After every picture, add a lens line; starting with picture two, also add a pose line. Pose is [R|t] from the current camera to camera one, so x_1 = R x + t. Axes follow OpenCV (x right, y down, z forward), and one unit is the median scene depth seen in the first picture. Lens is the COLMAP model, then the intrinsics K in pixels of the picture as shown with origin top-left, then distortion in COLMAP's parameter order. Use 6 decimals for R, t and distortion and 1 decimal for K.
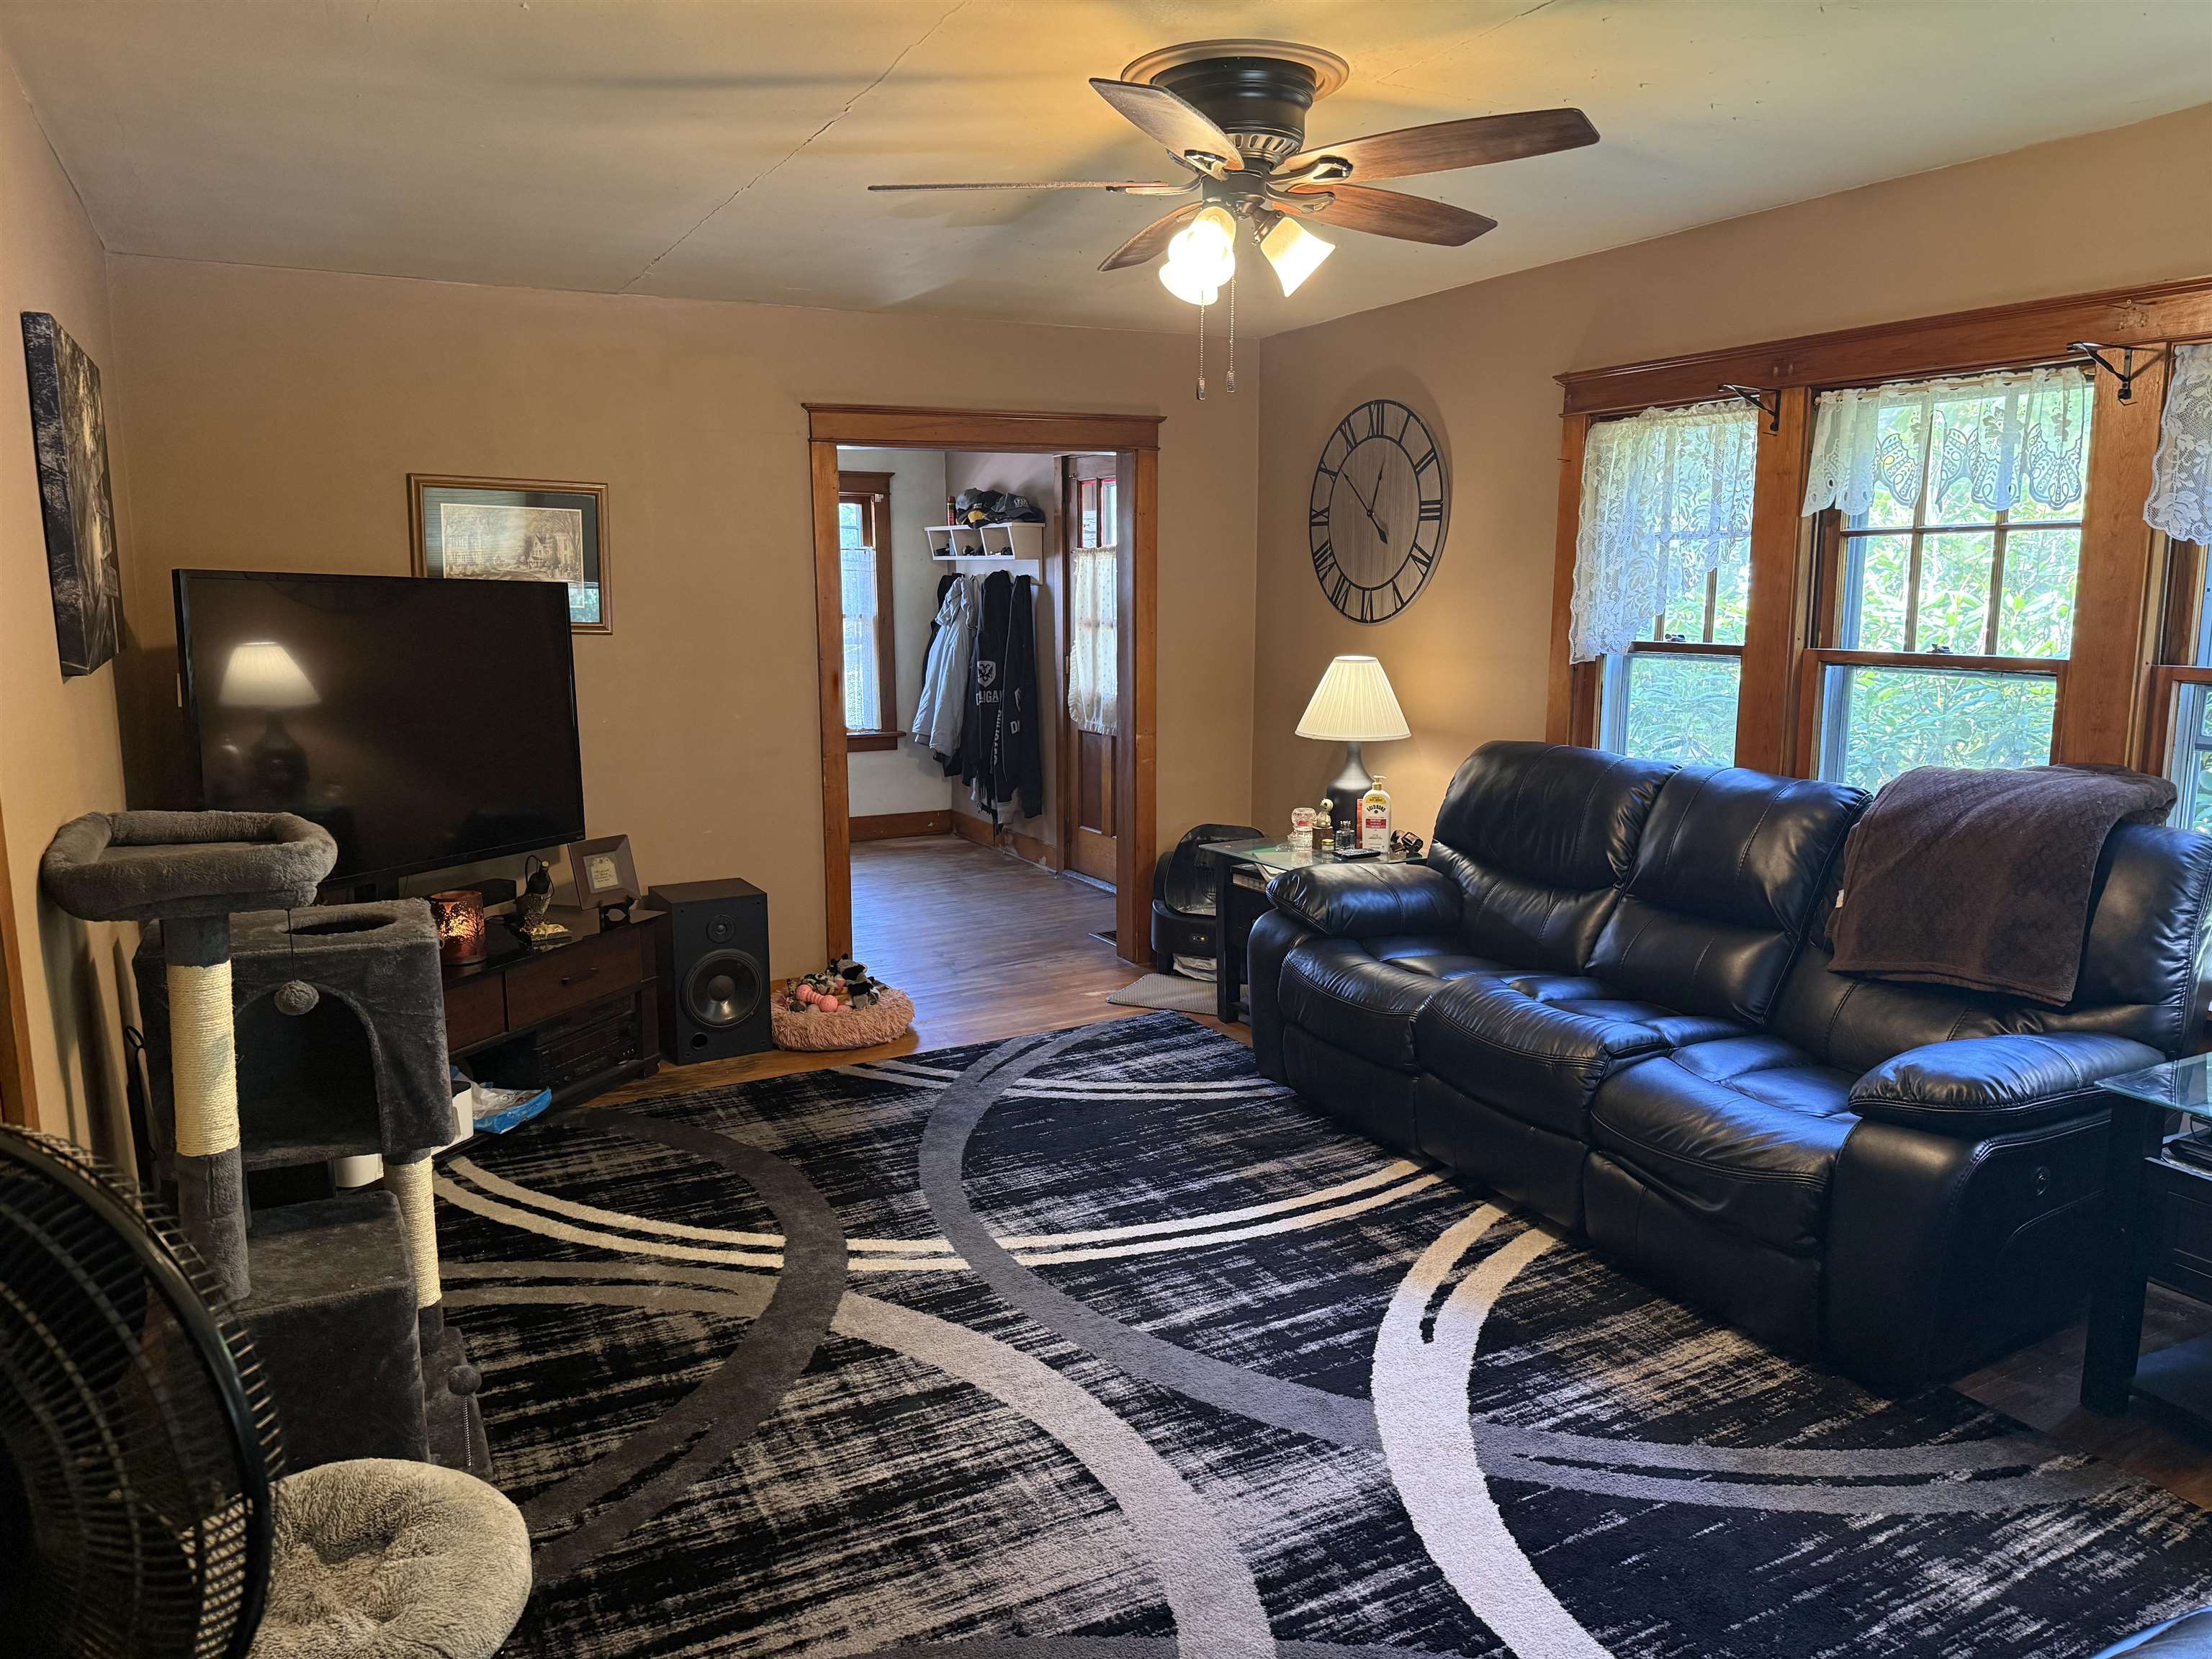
lens RADIAL K [[1531.5, 0, 1118.3], [0, 1531.5, 835.8], [0, 0, 1]] dist [0.114113, -0.154900]
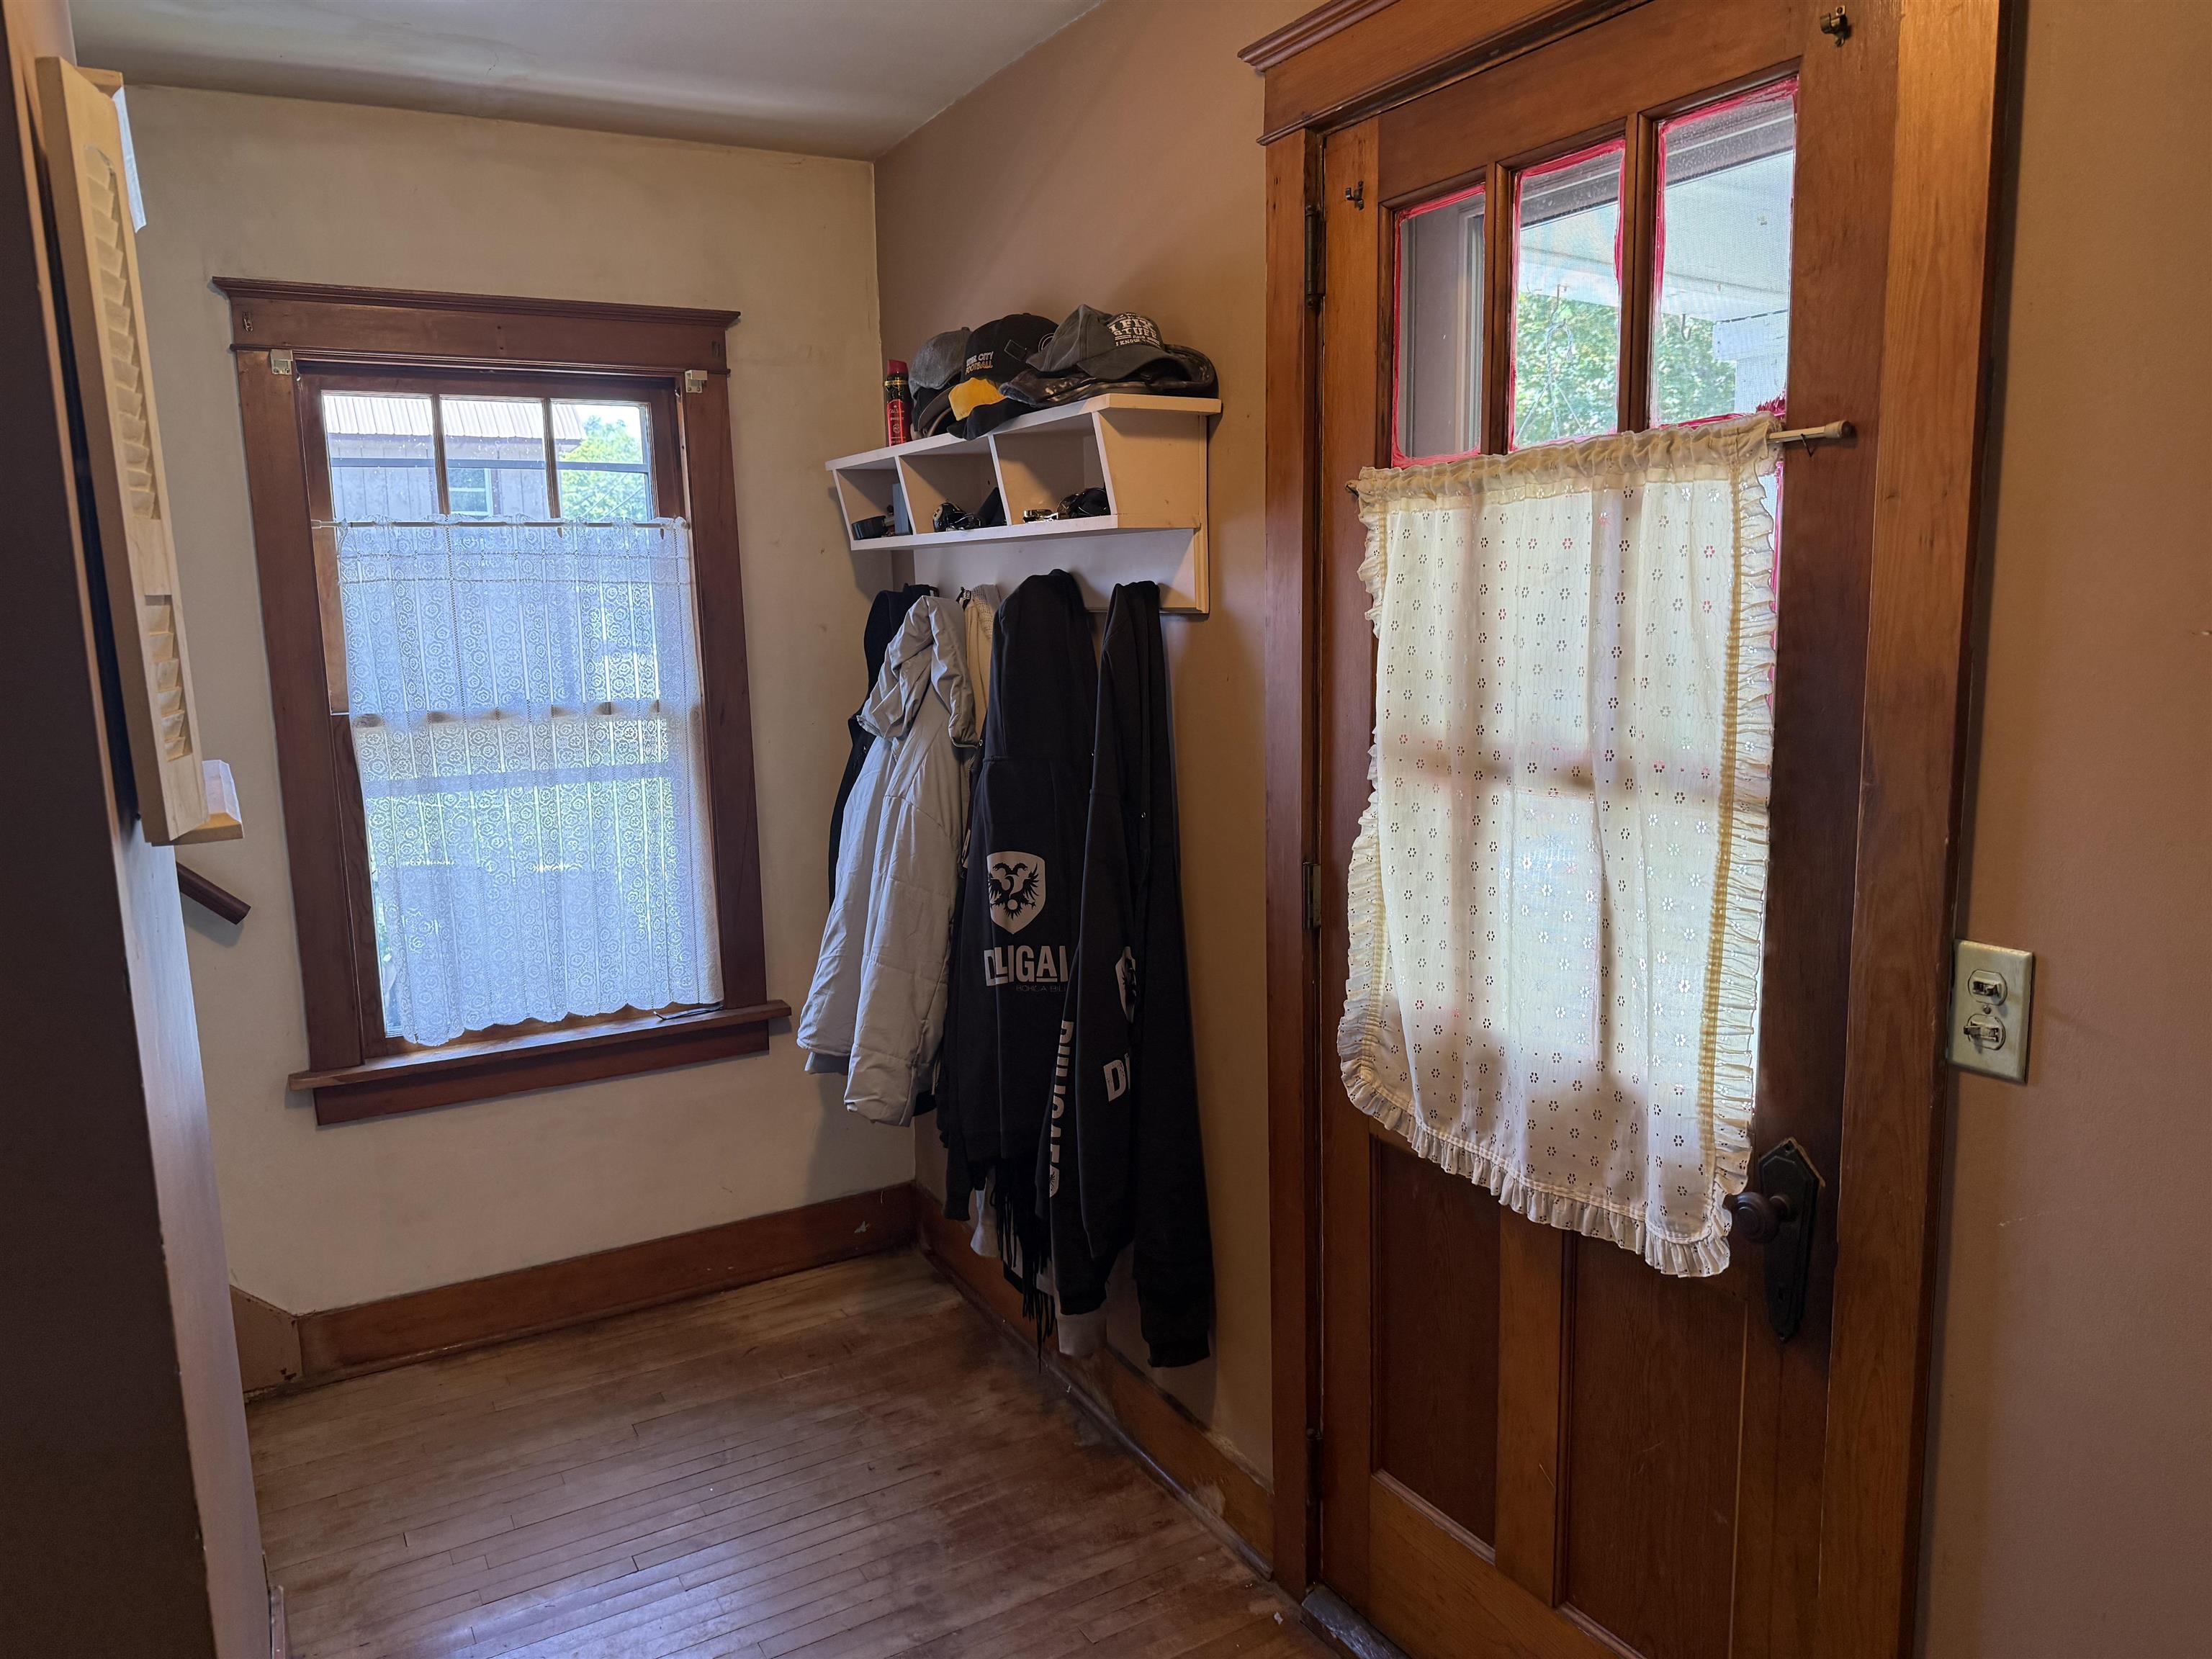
lens RADIAL K [[1531.5, 0, 1118.3], [0, 1531.5, 835.8], [0, 0, 1]] dist [0.114113, -0.154900]
pose [[0.999472, -0.024229, 0.021666, -0.071476], [0.024494, 0.999627, -0.012039, -0.113538], [-0.021366, 0.012564, 0.999693, 0.680747]]
